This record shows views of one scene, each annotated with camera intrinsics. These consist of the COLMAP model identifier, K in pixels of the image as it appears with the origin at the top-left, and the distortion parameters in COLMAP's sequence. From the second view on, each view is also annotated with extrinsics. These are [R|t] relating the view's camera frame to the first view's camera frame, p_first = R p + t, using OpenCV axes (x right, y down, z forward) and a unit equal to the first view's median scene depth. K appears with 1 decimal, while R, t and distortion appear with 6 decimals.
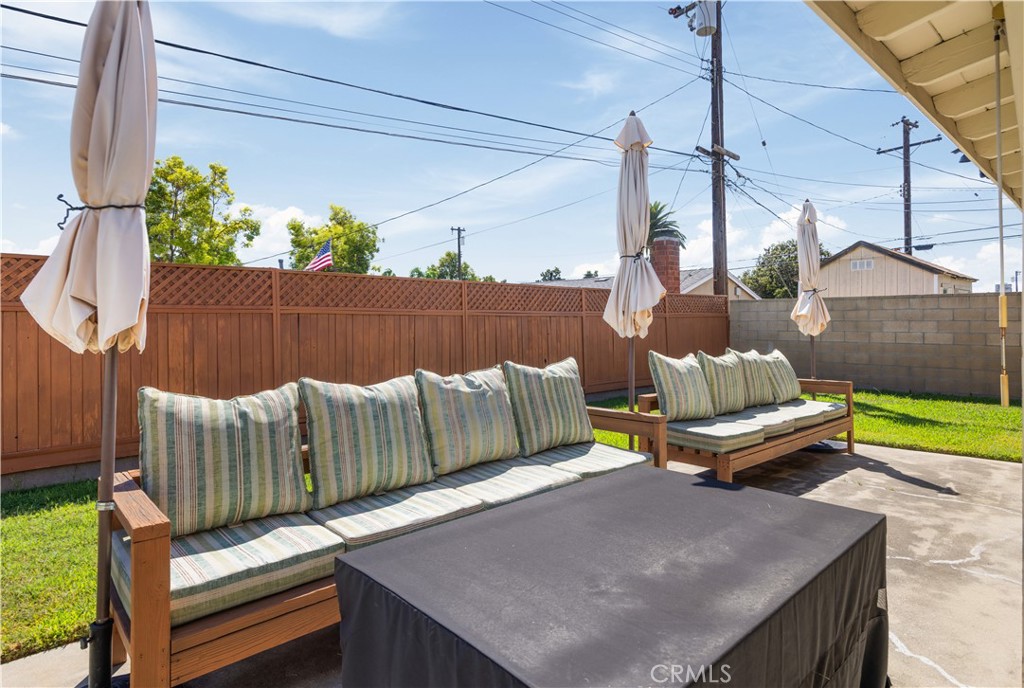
lens RADIAL K [[555.8, 0, 512.2], [0, 555.8, 315.4], [0, 0, 1]] dist [0.013986, 0.000435]
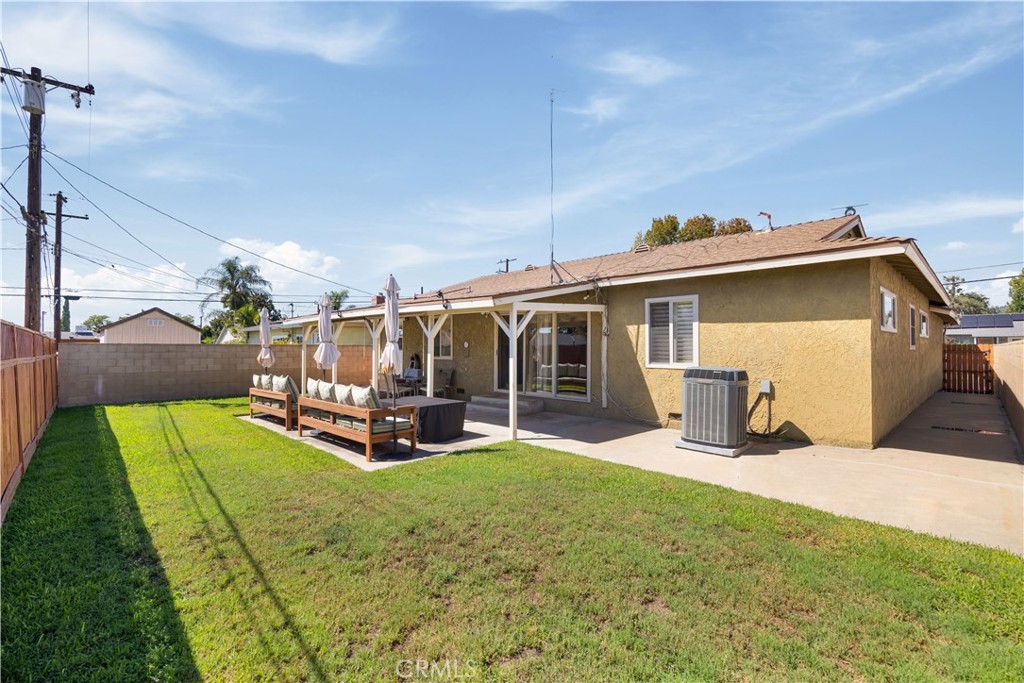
lens RADIAL K [[456.2, 0, 516.6], [0, 456.2, 343.5], [0, 0, 1]] dist [-0.008097, 0.000868]
pose [[-0.026196, 0.016272, 0.999524, -0.743140], [-0.010444, 0.999808, -0.016550, -0.022898], [-0.999602, -0.010873, -0.026022, 0.014616]]
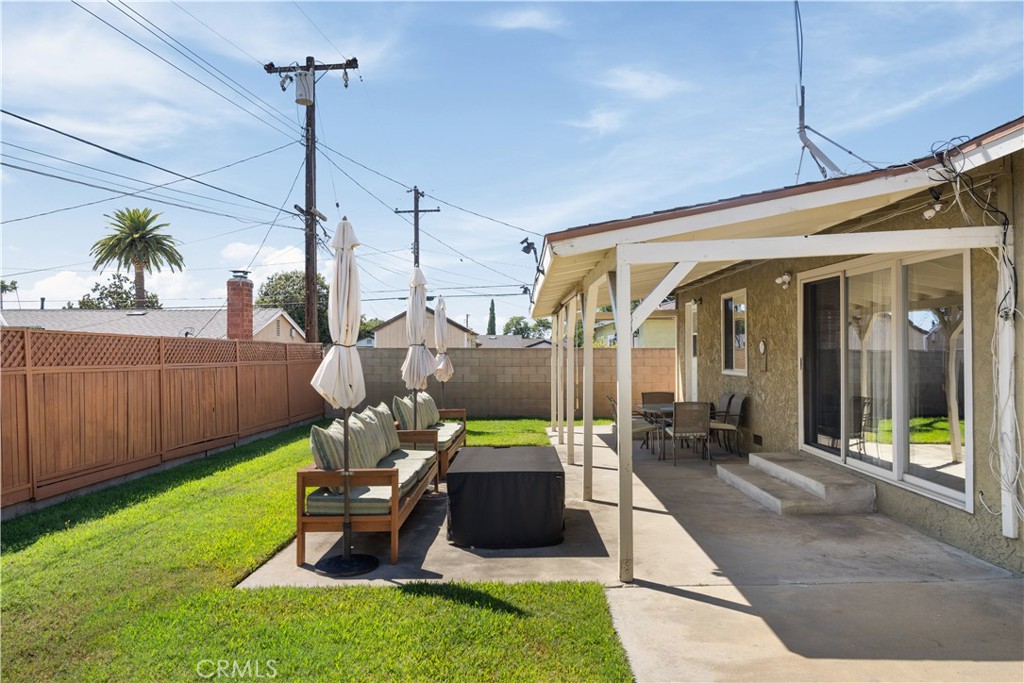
lens RADIAL K [[667.2, 0, 510.9], [0, 667.2, 341.5], [0, 0, 1]] dist [0.003399, 0.002031]
pose [[0.688548, 0.016026, 0.725014, -0.389933], [-0.010382, 0.999871, -0.012242, -0.031441], [-0.725117, 0.000902, 0.688625, -0.244463]]
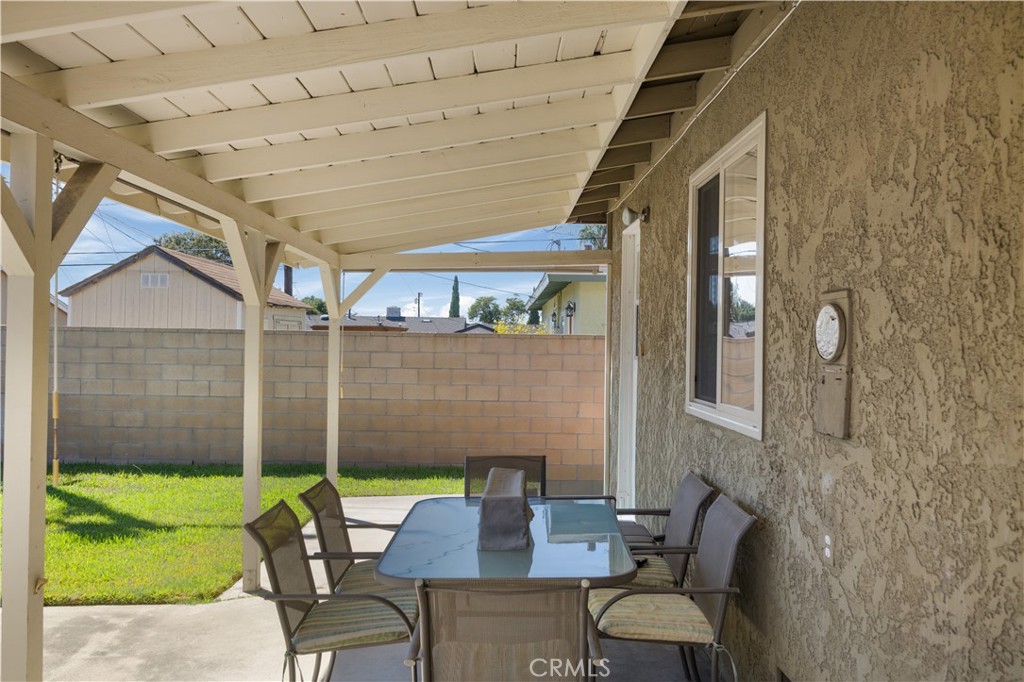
lens RADIAL K [[771.4, 0, 510.1], [0, 771.4, 342.2], [0, 0, 1]] dist [-0.007125, -0.001567]
pose [[0.669700, 0.014076, 0.742498, 0.232316], [-0.026858, 0.999625, 0.005274, -0.033509], [-0.742145, -0.023474, 0.669828, 0.033781]]
